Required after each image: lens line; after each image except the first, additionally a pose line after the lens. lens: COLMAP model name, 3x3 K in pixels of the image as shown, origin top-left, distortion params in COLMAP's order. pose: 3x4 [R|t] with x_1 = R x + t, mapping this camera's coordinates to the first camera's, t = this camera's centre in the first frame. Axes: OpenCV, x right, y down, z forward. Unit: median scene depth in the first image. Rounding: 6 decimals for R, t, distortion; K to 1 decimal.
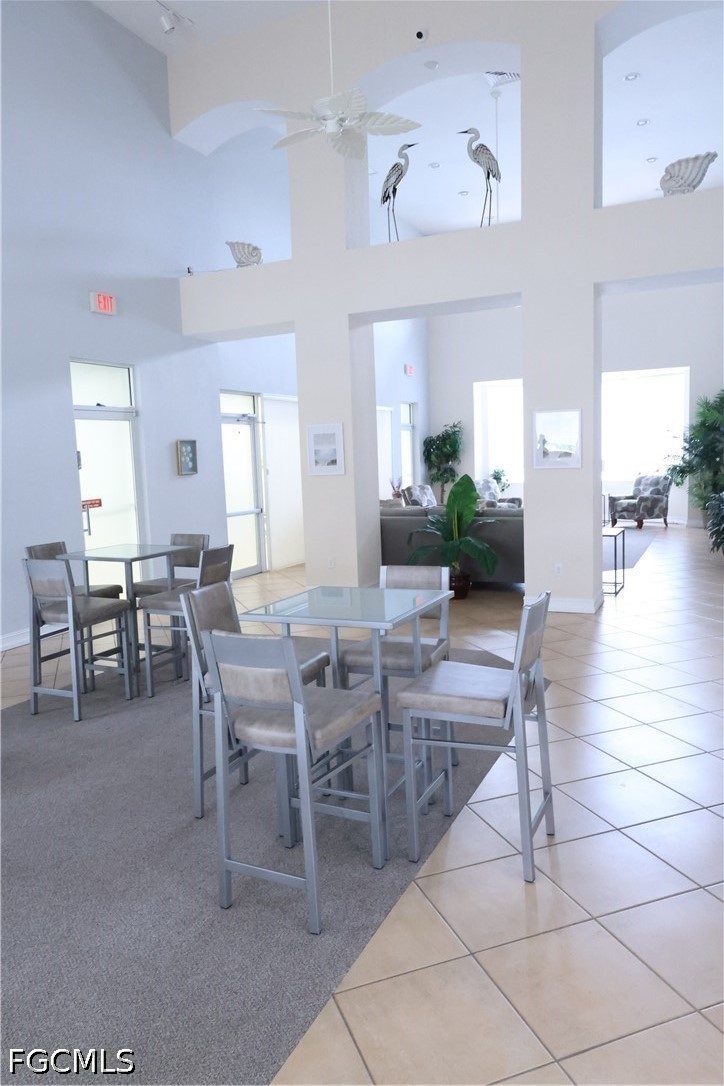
lens RADIAL K [[763.3, 0, 361.5], [0, 763.3, 540.4], [0, 0, 1]] dist [0.003489, 0.006663]
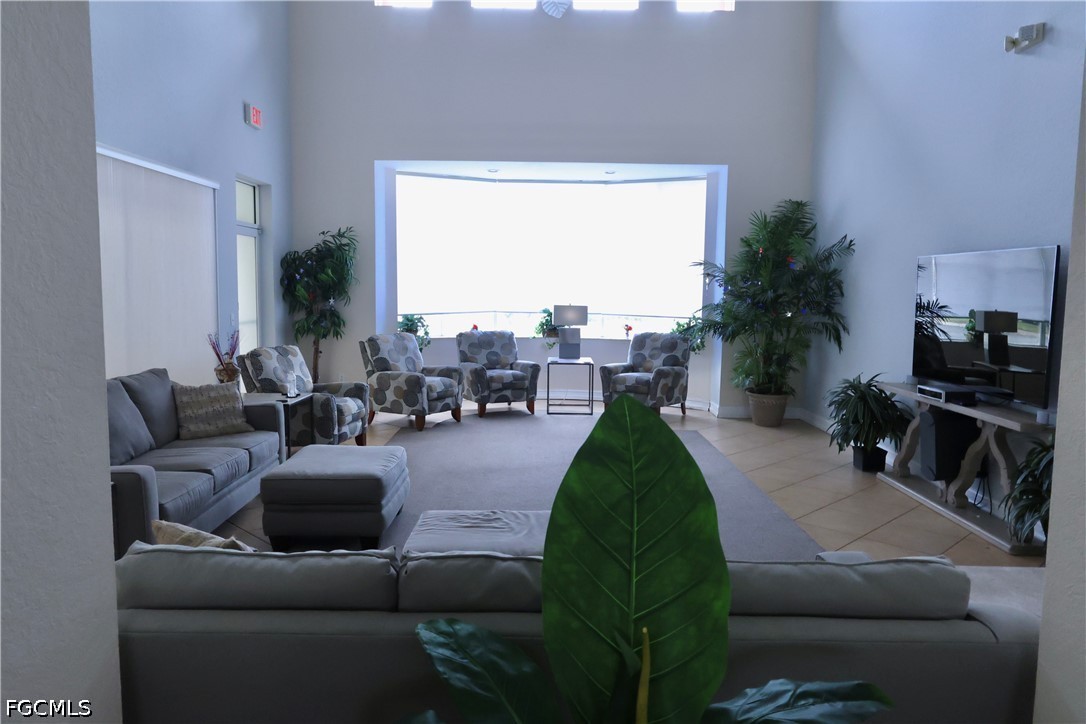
lens RADIAL K [[763.3, 0, 540.6], [0, 763.3, 361.4], [0, 0, 1]] dist [0.003489, 0.006663]
pose [[0.906384, 0.005020, 0.422425, 0.021929], [0.002960, 0.999829, -0.018233, -0.051426], [-0.422445, 0.017776, 0.906214, 0.471351]]
